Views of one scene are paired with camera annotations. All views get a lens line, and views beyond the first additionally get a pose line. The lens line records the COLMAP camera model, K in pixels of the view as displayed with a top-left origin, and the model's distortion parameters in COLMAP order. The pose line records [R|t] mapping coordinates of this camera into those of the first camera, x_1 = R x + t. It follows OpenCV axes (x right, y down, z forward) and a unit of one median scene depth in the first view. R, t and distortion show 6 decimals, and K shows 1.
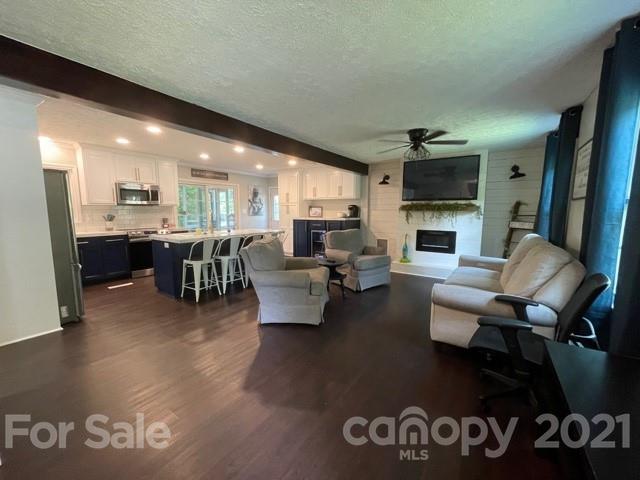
lens RADIAL K [[255.4, 0, 320.0], [0, 255.4, 240.0], [0, 0, 1]] dist [-0.000581, -0.000238]
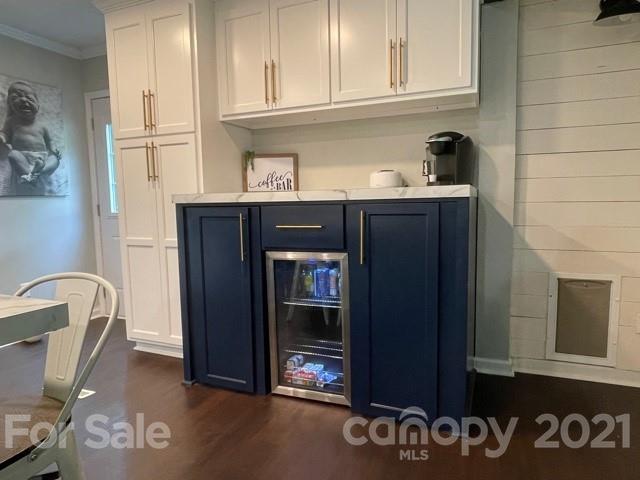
lens RADIAL K [[410.8, 0, 320.0], [0, 410.8, 240.0], [0, 0, 1]] dist [0.000131, 0.000219]
pose [[0.980151, -0.035936, 0.194968, -0.053119], [0.040611, 0.998974, -0.020035, -0.036832], [-0.194048, 0.027555, 0.980605, 0.621872]]
